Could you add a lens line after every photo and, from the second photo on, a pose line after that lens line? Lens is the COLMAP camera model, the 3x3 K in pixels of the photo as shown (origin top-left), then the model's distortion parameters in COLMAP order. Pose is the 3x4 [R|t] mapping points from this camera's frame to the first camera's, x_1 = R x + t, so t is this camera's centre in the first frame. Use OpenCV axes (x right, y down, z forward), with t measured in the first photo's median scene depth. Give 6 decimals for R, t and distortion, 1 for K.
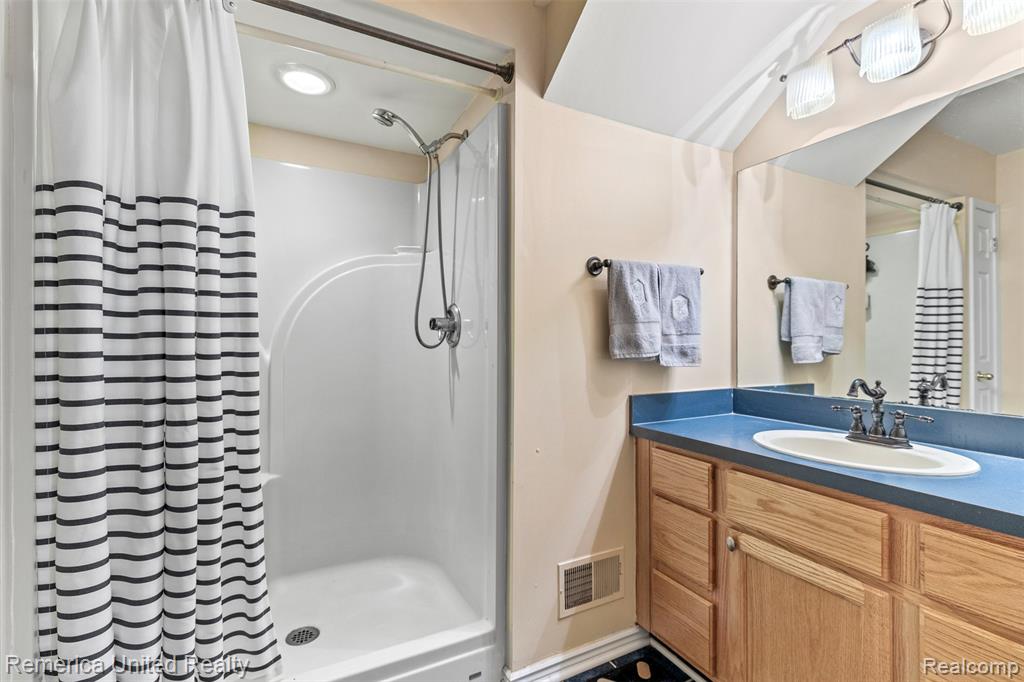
lens RADIAL K [[453.4, 0, 511.6], [0, 453.4, 336.9], [0, 0, 1]] dist [0.010248, -0.000045]
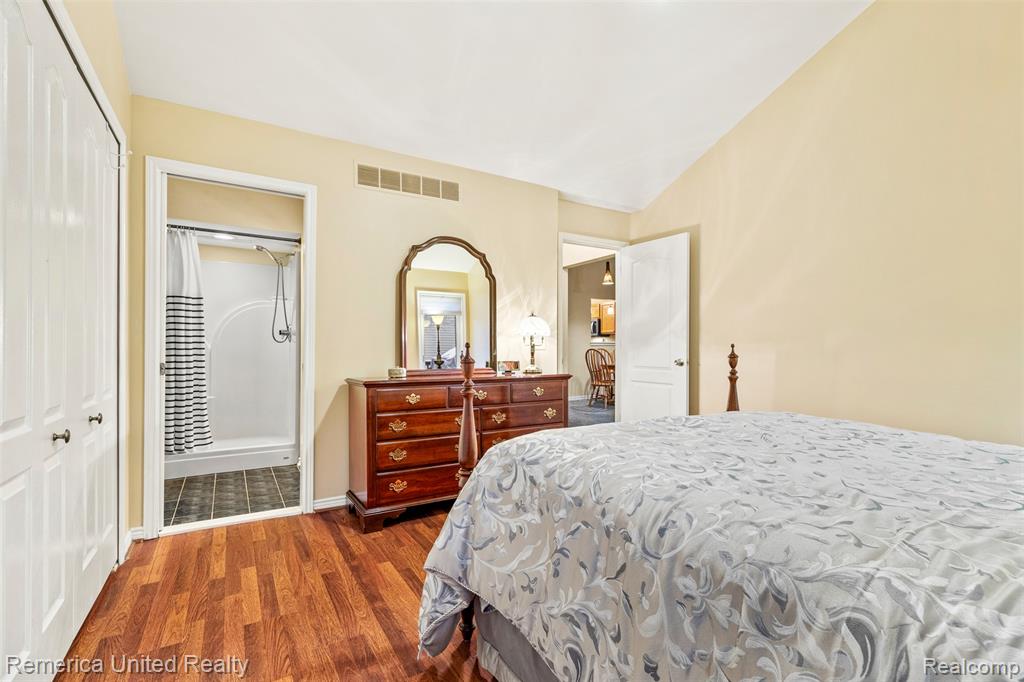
lens RADIAL K [[453.4, 0, 509.1], [0, 453.4, 346.6], [0, 0, 1]] dist [0.010248, -0.000045]
pose [[0.997344, -0.000642, 0.072834, 1.400467], [0.000156, 0.999978, 0.006672, 0.049490], [-0.072837, -0.006643, 0.997322, -2.445348]]
